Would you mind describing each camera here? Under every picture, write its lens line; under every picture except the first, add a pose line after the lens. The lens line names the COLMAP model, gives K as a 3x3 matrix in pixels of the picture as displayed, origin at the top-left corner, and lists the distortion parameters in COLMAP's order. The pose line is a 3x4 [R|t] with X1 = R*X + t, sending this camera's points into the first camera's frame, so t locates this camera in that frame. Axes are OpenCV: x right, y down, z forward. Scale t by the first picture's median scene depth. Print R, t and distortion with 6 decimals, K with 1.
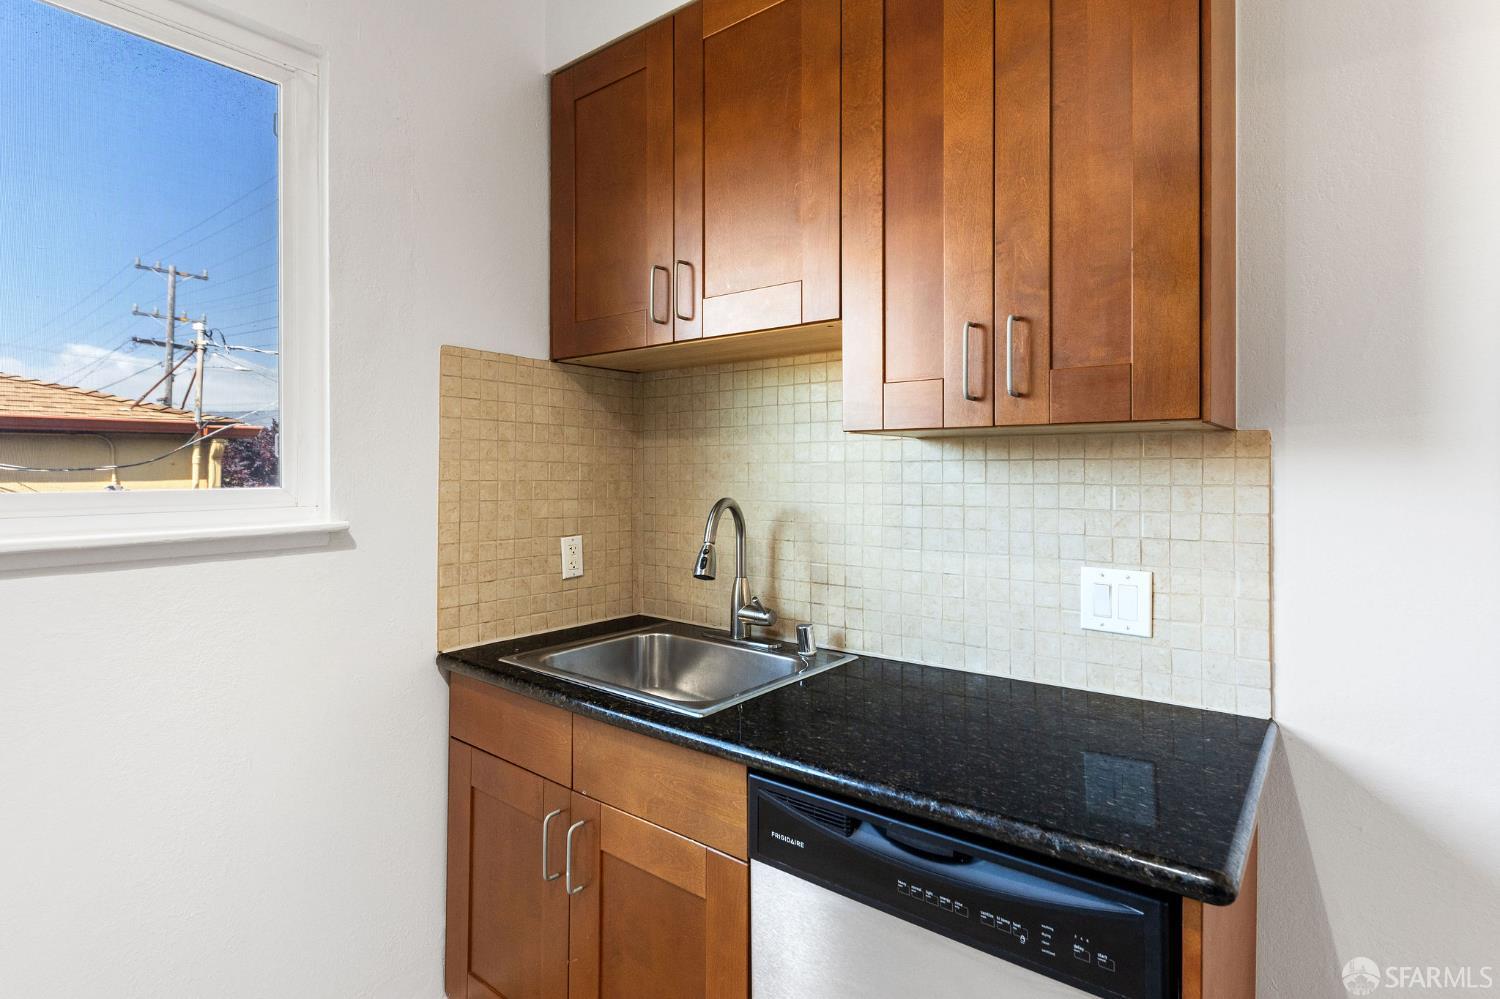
lens RADIAL K [[746.1, 0, 783.0], [0, 746.1, 459.5], [0, 0, 1]] dist [-0.000051, 0.000304]
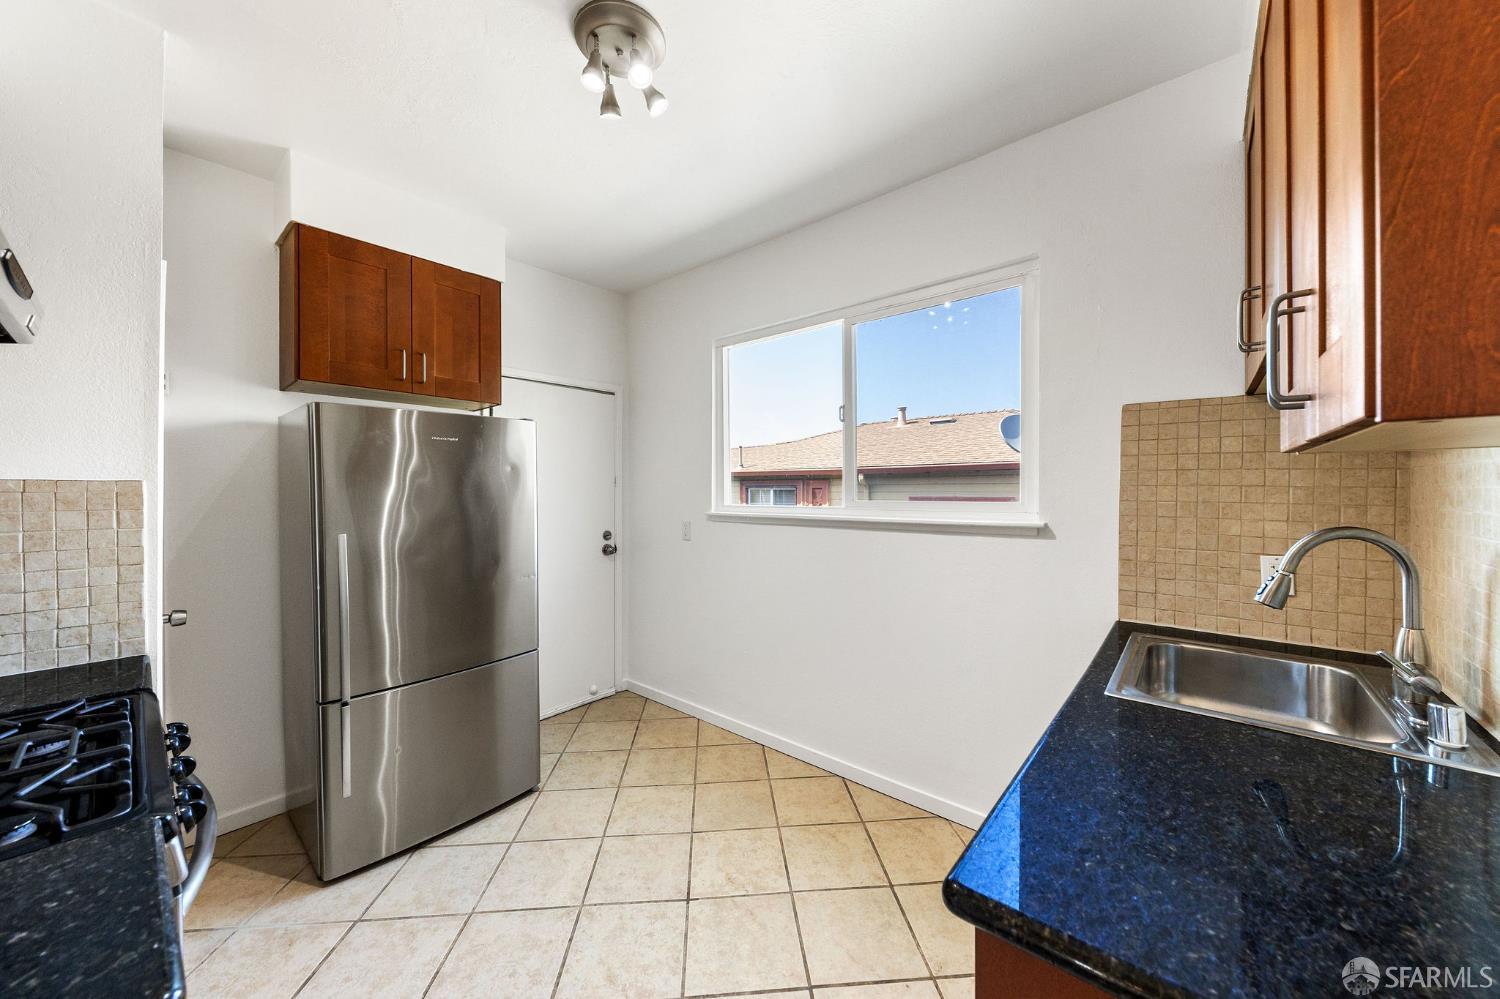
lens RADIAL K [[522.4, 0, 776.6], [0, 522.4, 496.9], [0, 0, 1]] dist [0.001496, -0.000501]
pose [[-0.043237, 0.006640, -0.999043, 0.545926], [0.009118, 0.999939, 0.006252, 0.008896], [0.999023, -0.008839, -0.043295, 0.365681]]
